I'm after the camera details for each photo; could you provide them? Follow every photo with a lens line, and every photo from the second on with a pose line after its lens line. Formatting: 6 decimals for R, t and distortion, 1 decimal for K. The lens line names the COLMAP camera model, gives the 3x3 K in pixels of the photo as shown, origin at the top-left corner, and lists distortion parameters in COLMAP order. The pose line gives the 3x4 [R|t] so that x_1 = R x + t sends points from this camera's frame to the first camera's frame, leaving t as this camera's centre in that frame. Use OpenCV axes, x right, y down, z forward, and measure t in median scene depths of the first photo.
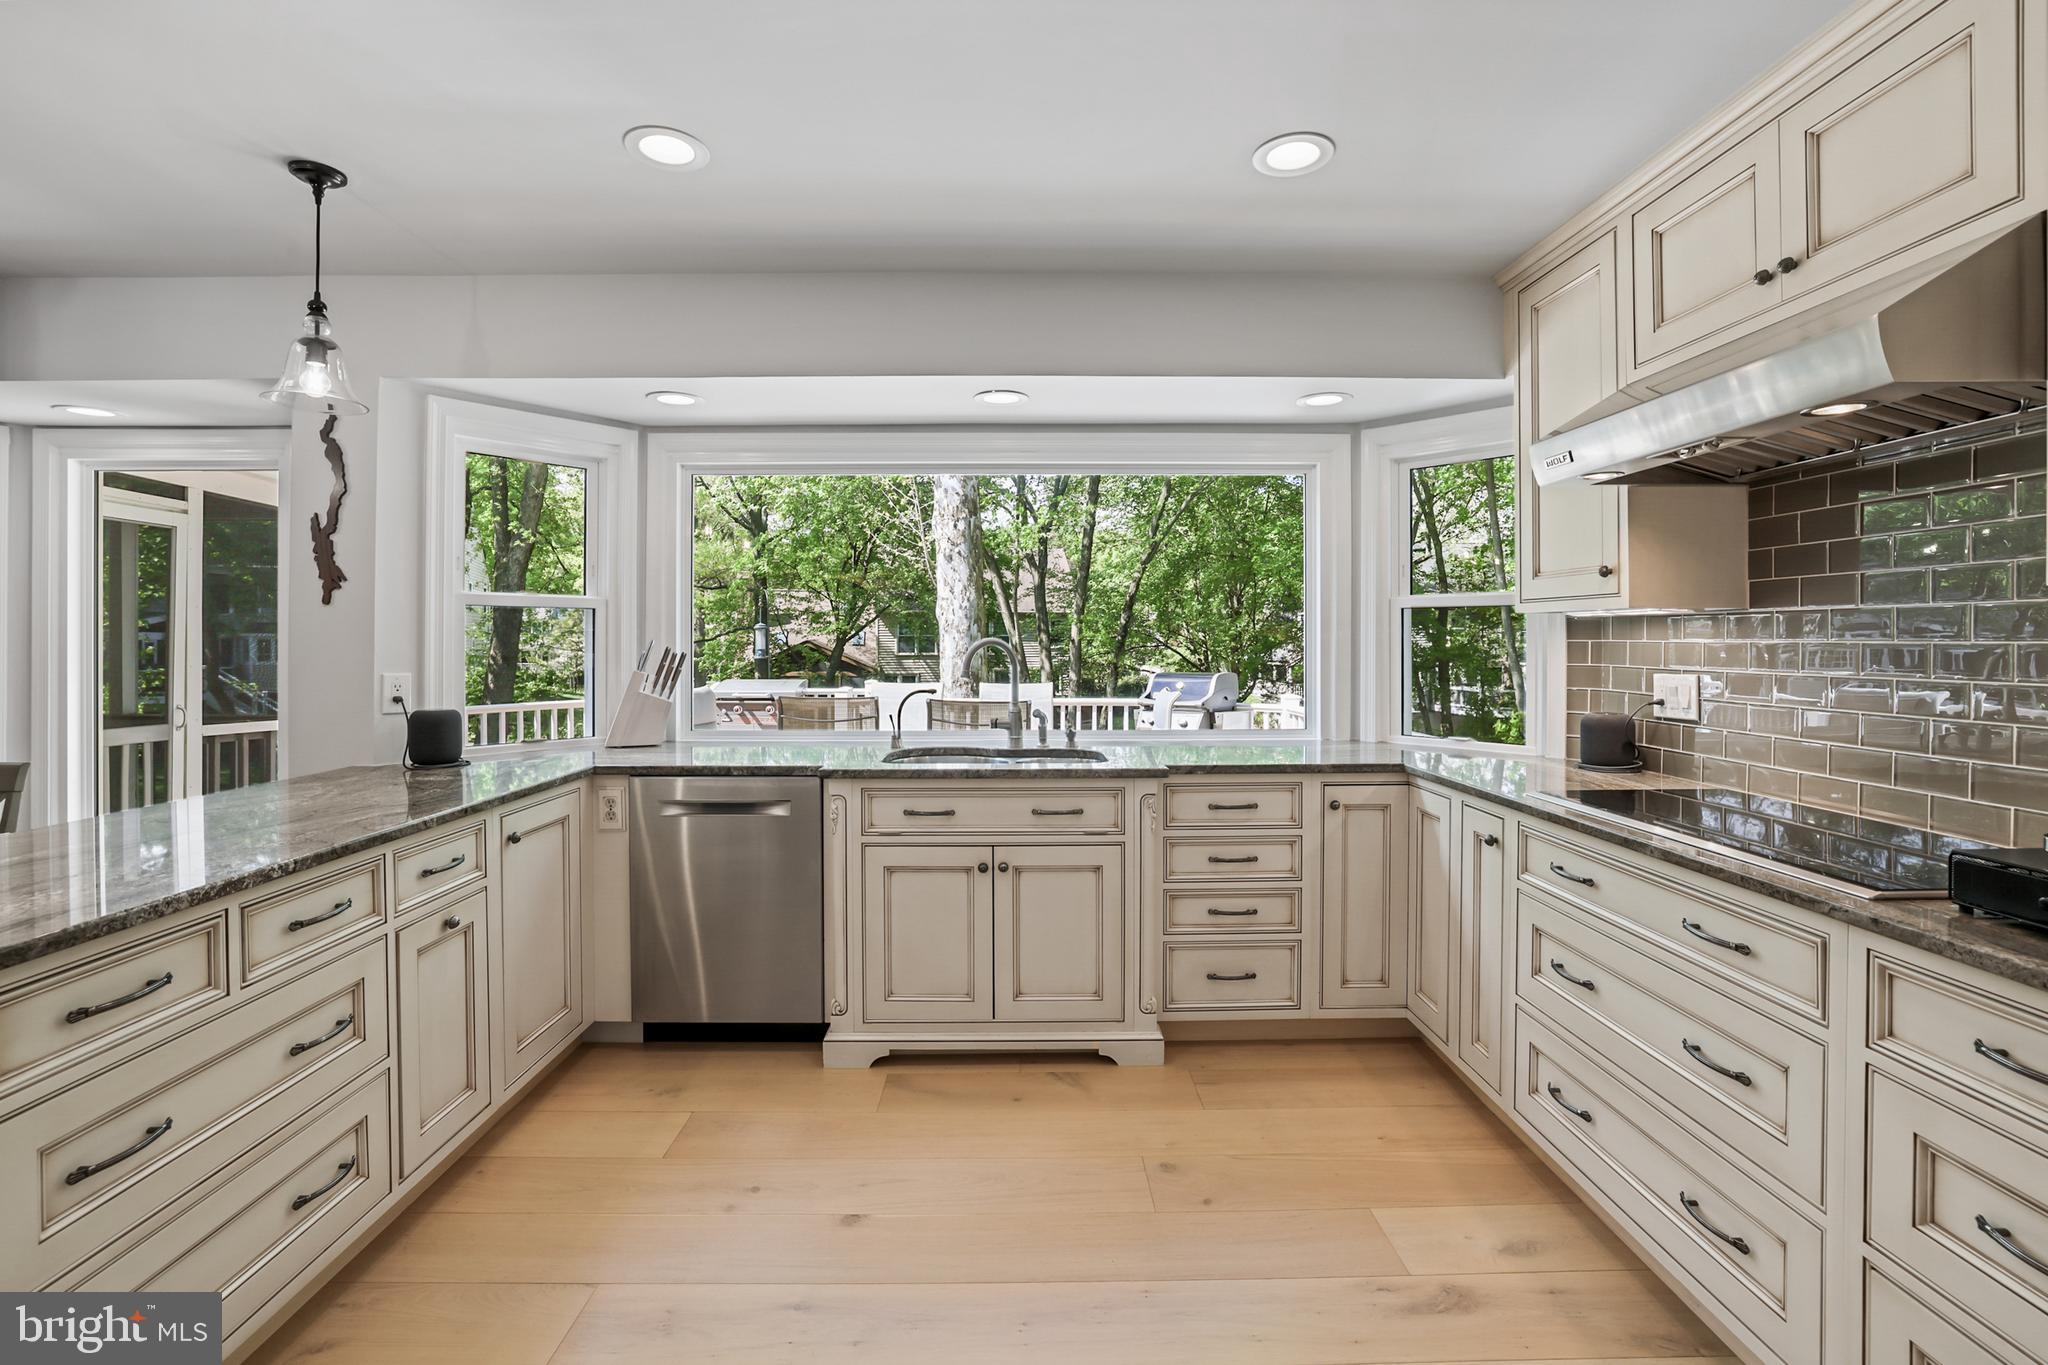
lens RADIAL K [[915.8, 0, 1045.5], [0, 915.8, 636.2], [0, 0, 1]] dist [-0.033070, 0.011793]
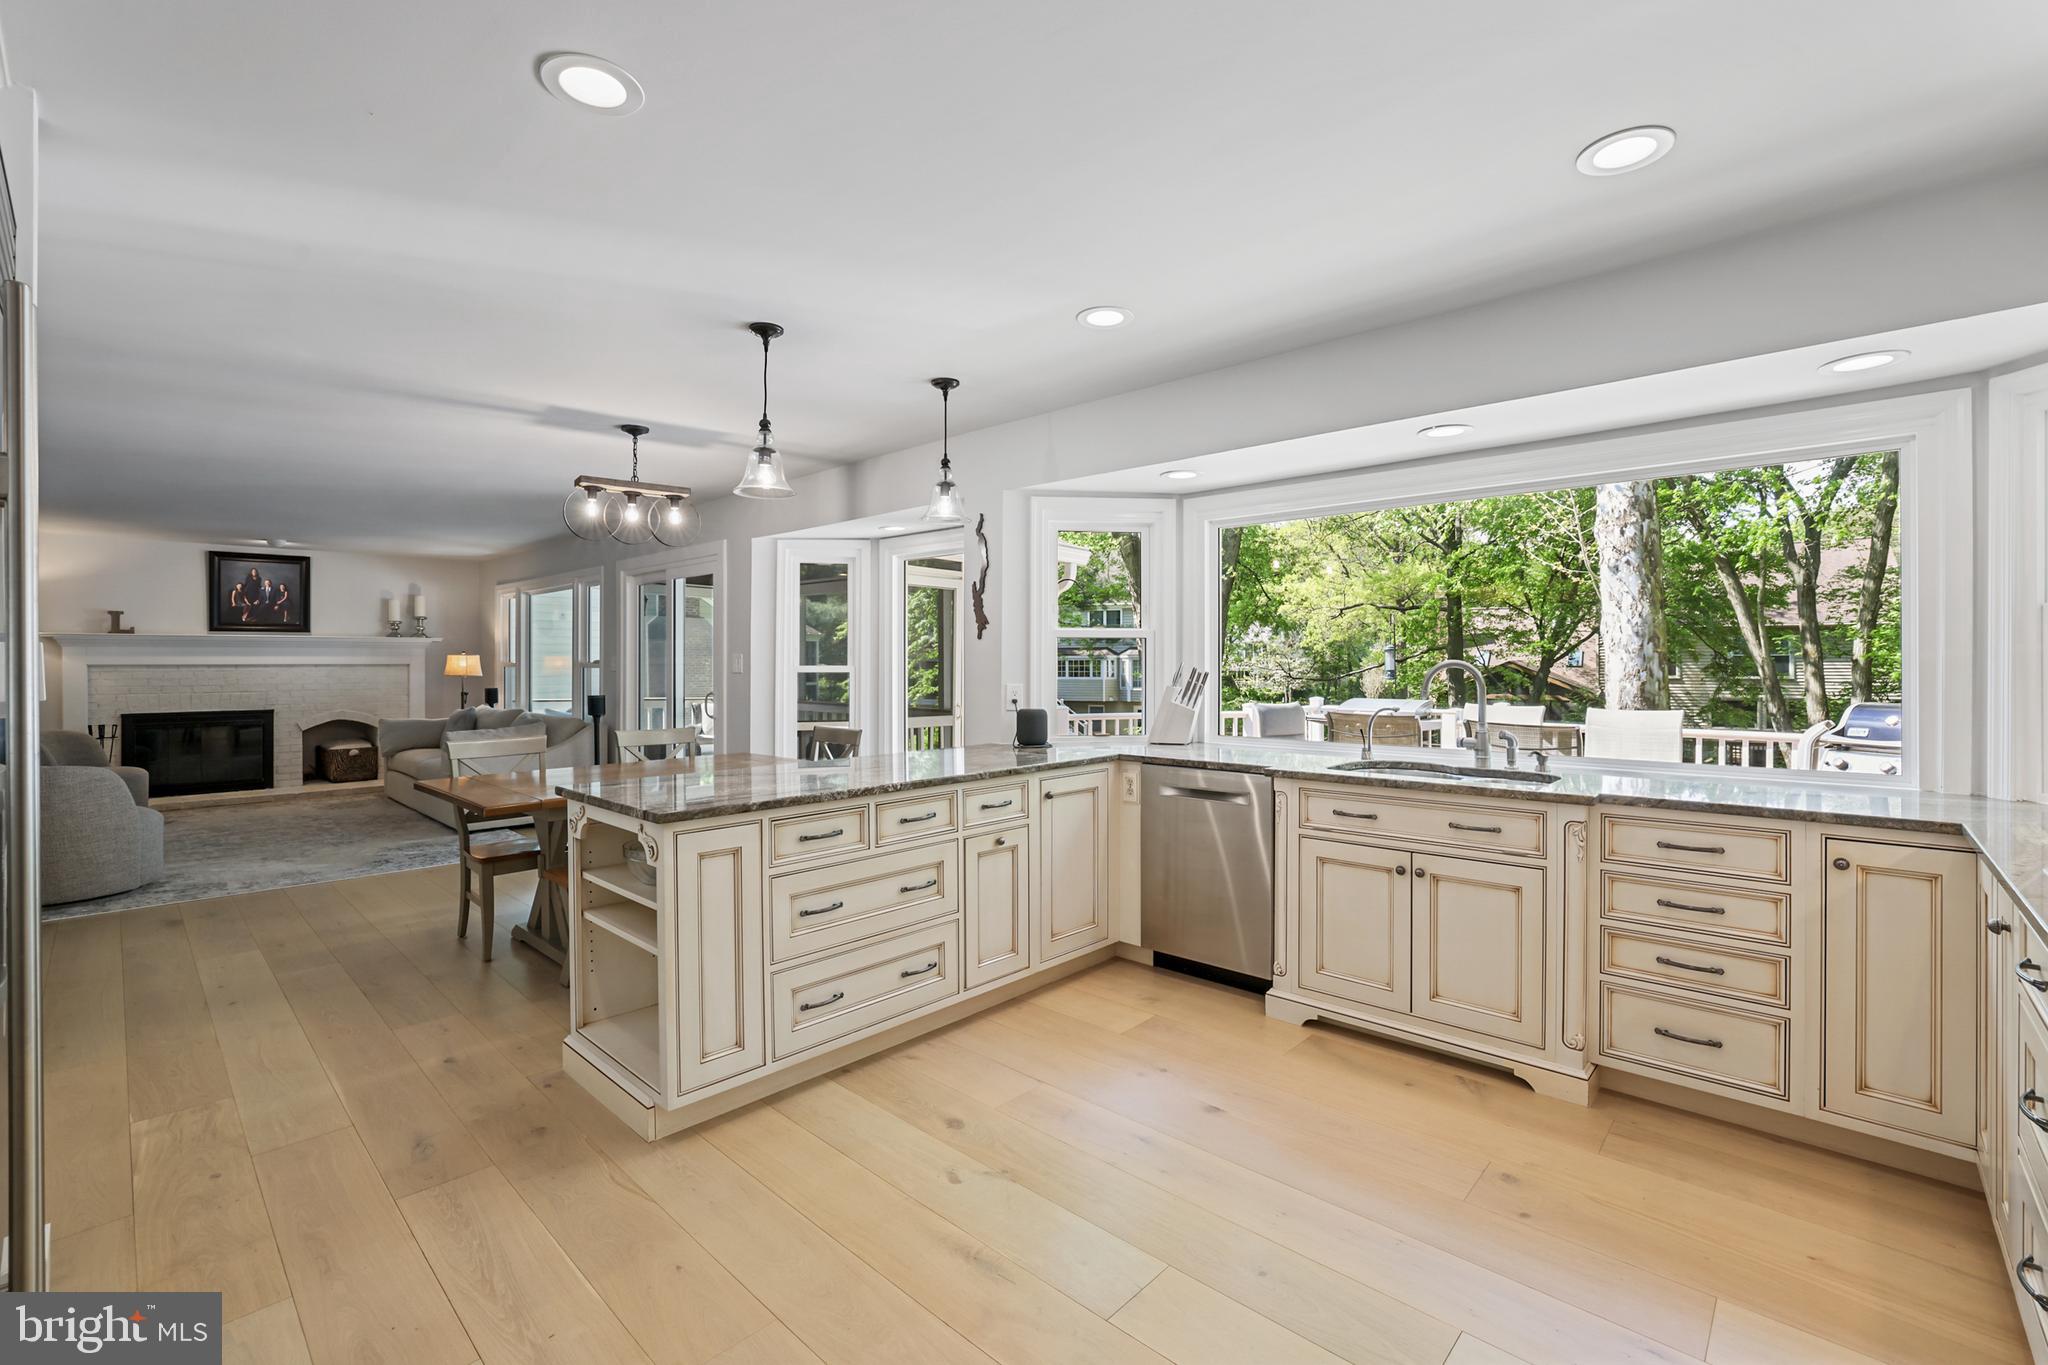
lens RADIAL K [[912.1, 0, 1051.4], [0, 912.1, 652.3], [0, 0, 1]] dist [-0.003198, 0.002718]
pose [[0.735693, -0.006591, -0.677283, 0.363573], [0.003379, 0.999976, -0.006060, -0.002063], [0.677307, 0.002170, 0.735698, -0.085446]]
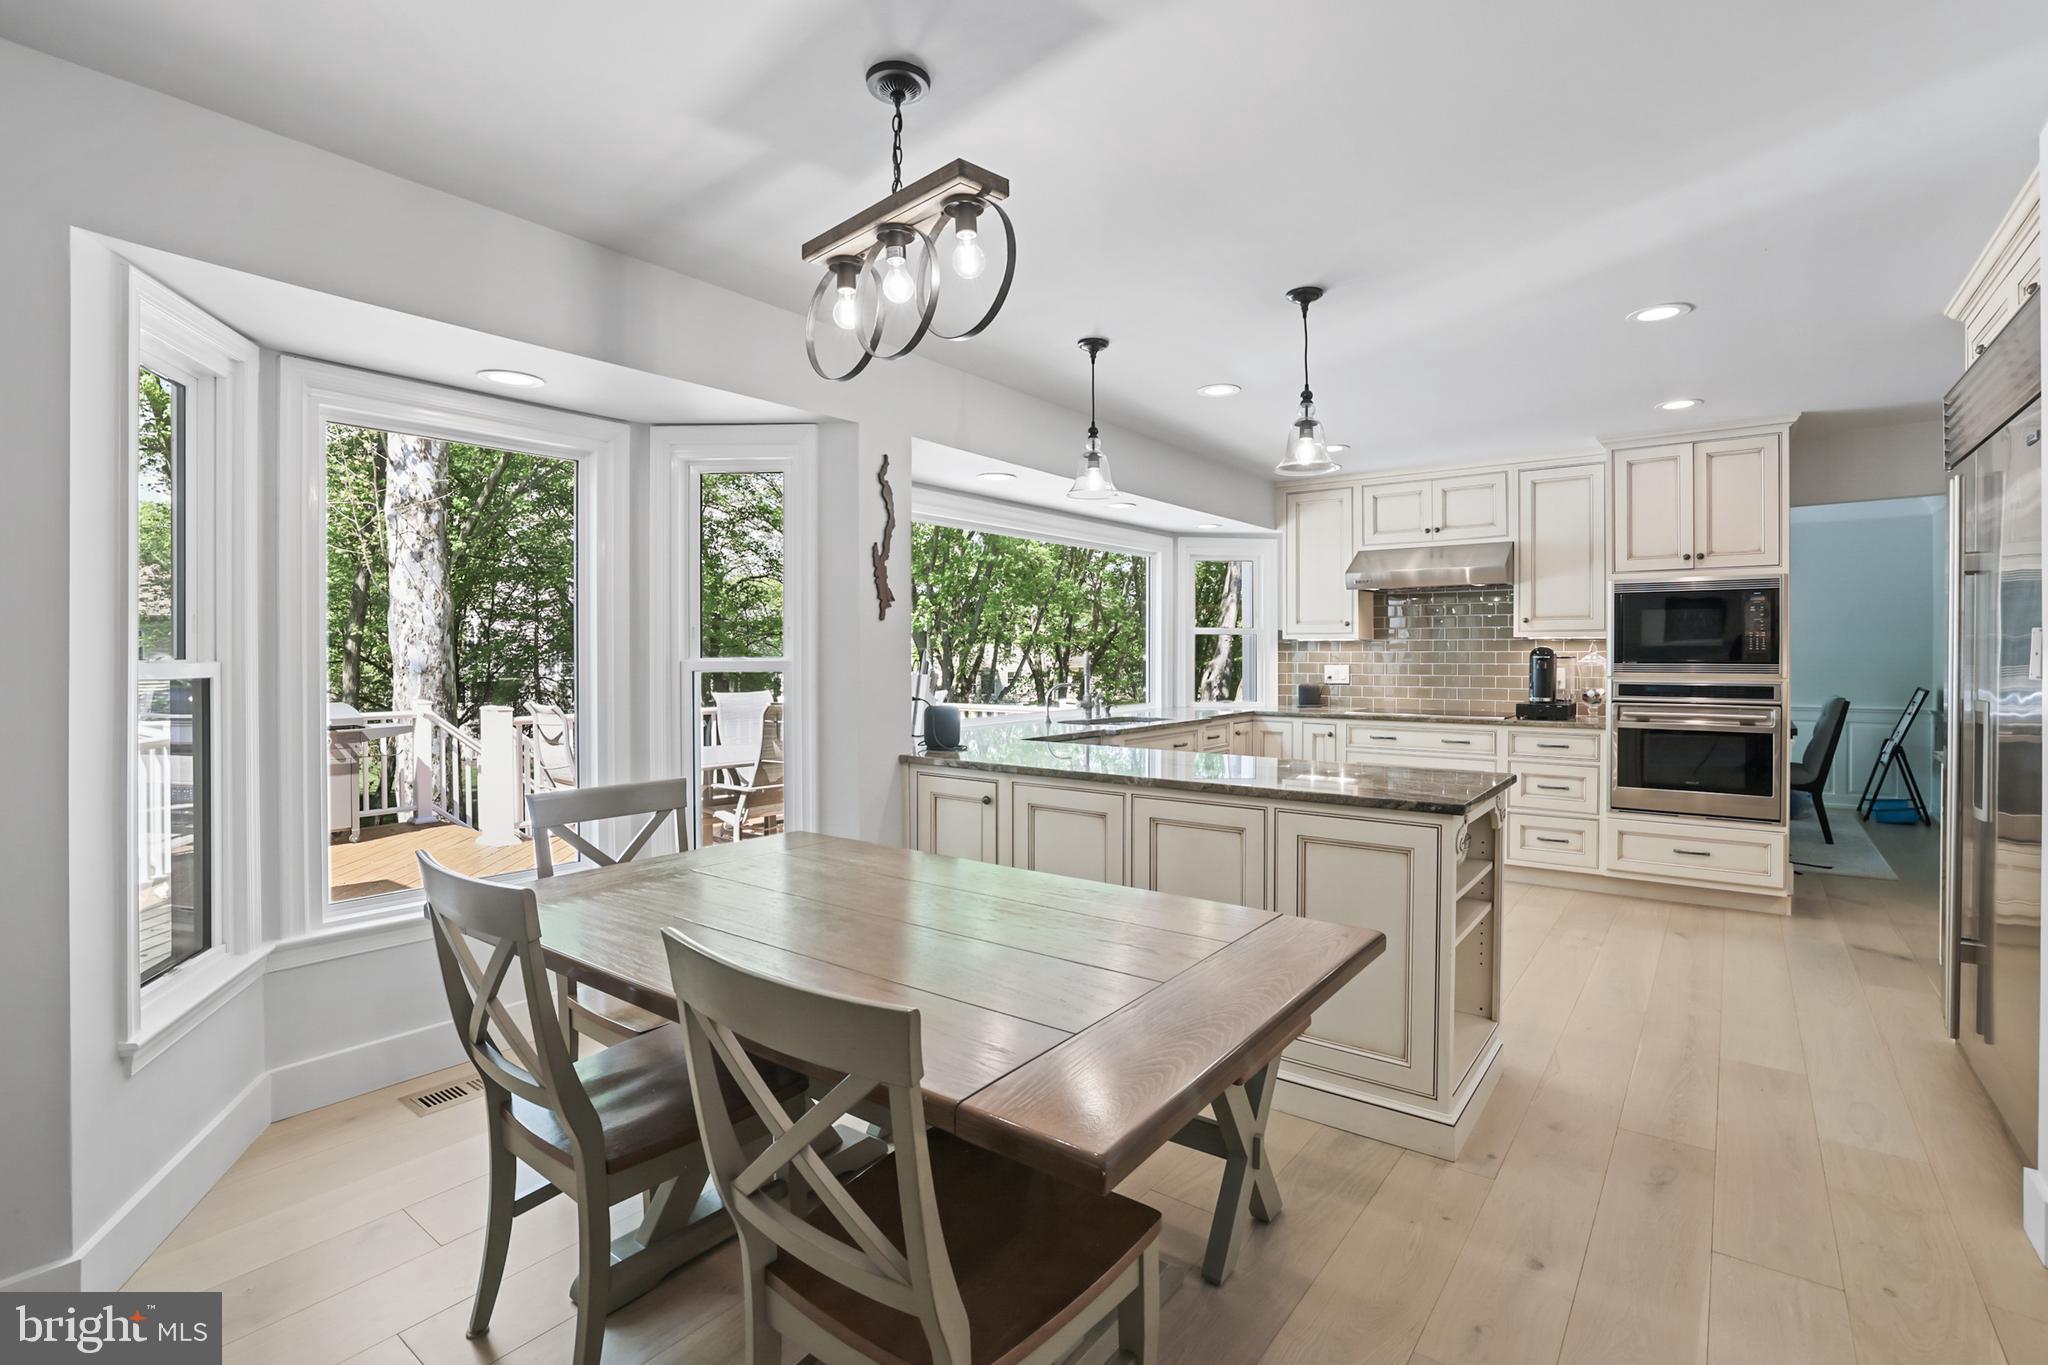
lens RADIAL K [[915.8, 0, 1079.6], [0, 915.8, 658.8], [0, 0, 1]] dist [-0.033070, 0.011793]
pose [[0.605656, -0.004093, 0.795716, -1.579246], [-0.003218, 0.999966, 0.007593, 0.006614], [-0.795720, -0.007159, 0.605623, 0.054159]]
